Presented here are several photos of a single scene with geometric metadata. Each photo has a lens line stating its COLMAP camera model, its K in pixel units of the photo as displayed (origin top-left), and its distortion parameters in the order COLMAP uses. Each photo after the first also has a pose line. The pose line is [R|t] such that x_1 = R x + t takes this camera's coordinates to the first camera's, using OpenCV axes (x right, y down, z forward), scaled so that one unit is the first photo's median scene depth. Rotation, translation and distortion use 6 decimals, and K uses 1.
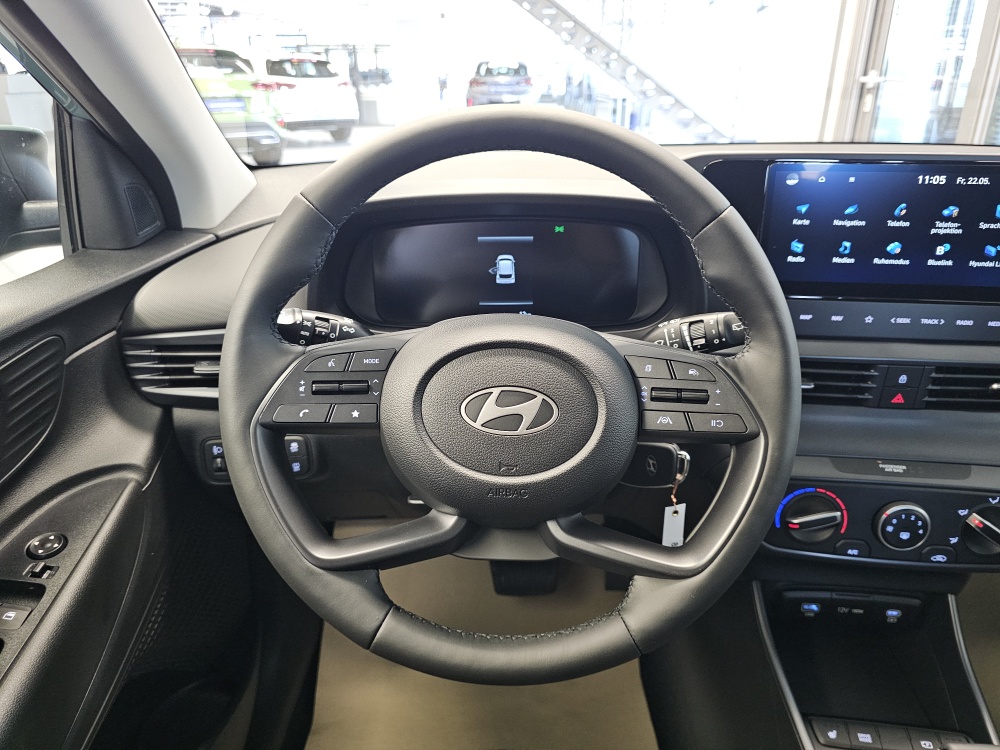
lens RADIAL K [[686.9, 0, 502.1], [0, 686.9, 370.9], [0, 0, 1]] dist [0.031538, -0.043235]
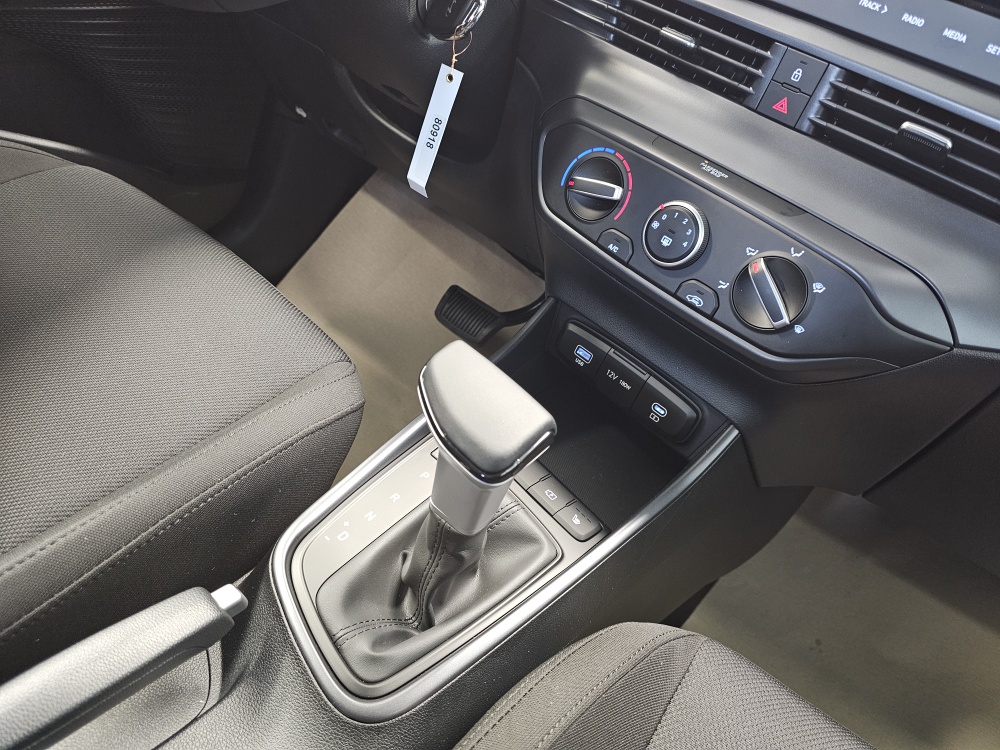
lens RADIAL K [[686.9, 0, 502.1], [0, 686.9, 370.9], [0, 0, 1]] dist [0.031538, -0.043235]
pose [[0.751884, 0.547053, -0.367972, 0.807399], [-0.540573, 0.831047, 0.130930, 0.357020], [0.377427, 0.100471, 0.920573, 0.239877]]
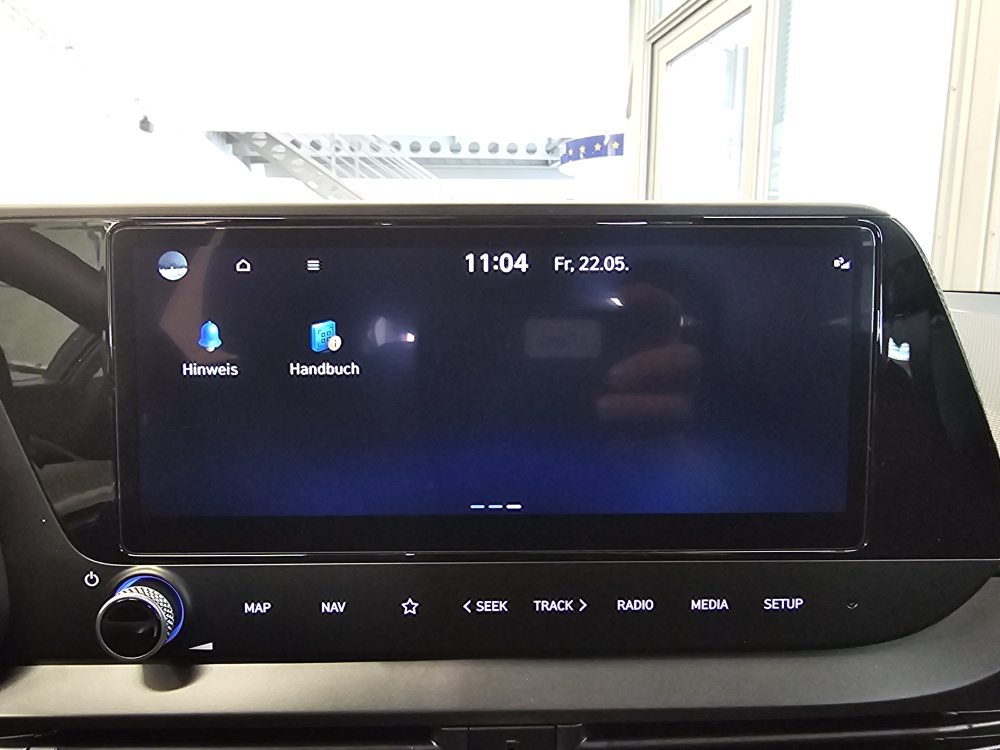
lens RADIAL K [[684.1, 0, 434.1], [0, 684.1, 373.9], [0, 0, 1]] dist [0.001414, -0.001707]
pose [[0.990754, -0.018022, 0.134469, 0.502014], [0.052123, 0.965636, -0.254618, -0.104492], [-0.125259, 0.259273, 0.957647, 0.597268]]
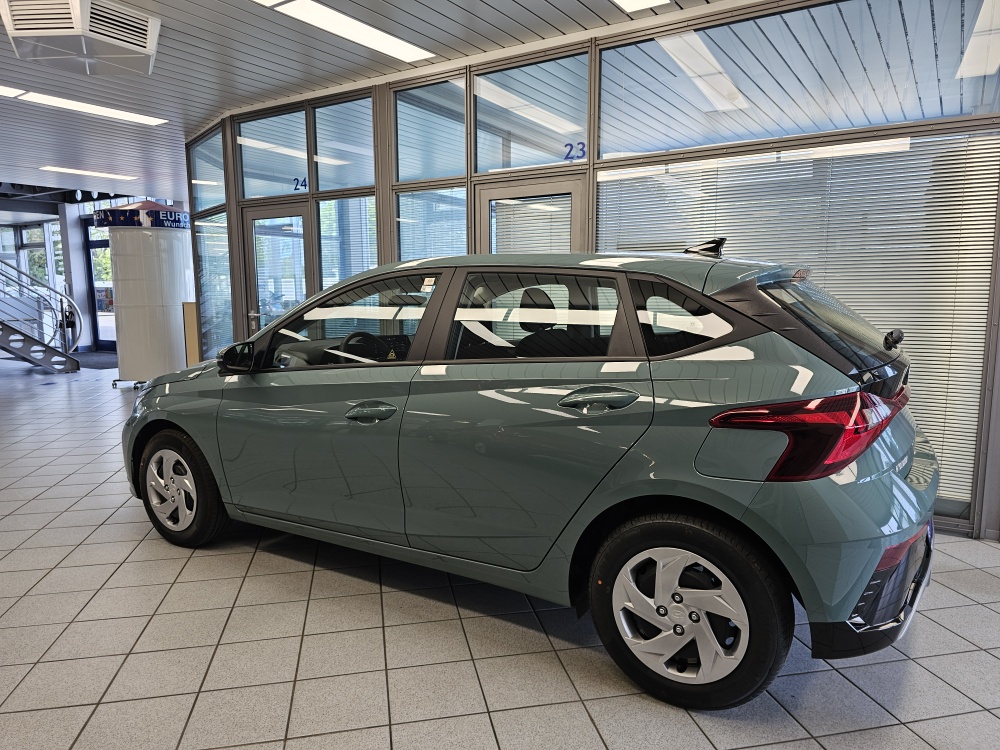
lens RADIAL K [[686.9, 0, 502.1], [0, 686.9, 370.9], [0, 0, 1]] dist [0.031538, -0.043235]
pose [[0.514192, -0.100422, 0.851775, -4.086568], [0.338914, 0.936086, -0.094230, 0.875966], [-0.787873, 0.337131, 0.515363, -2.834951]]
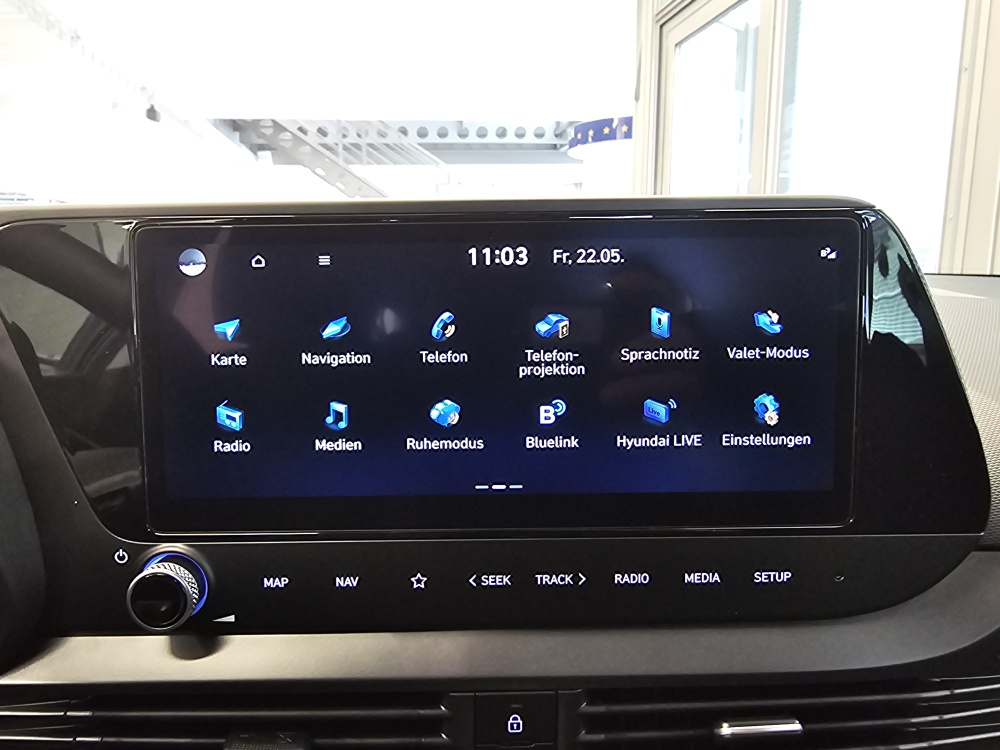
lens RADIAL K [[684.1, 0, 434.1], [0, 684.1, 373.9], [0, 0, 1]] dist [0.001414, -0.001707]
pose [[0.992306, -0.028696, 0.120441, 0.501184], [0.056745, 0.969995, -0.236409, -0.099507], [-0.110043, 0.241425, 0.964160, 0.575141]]
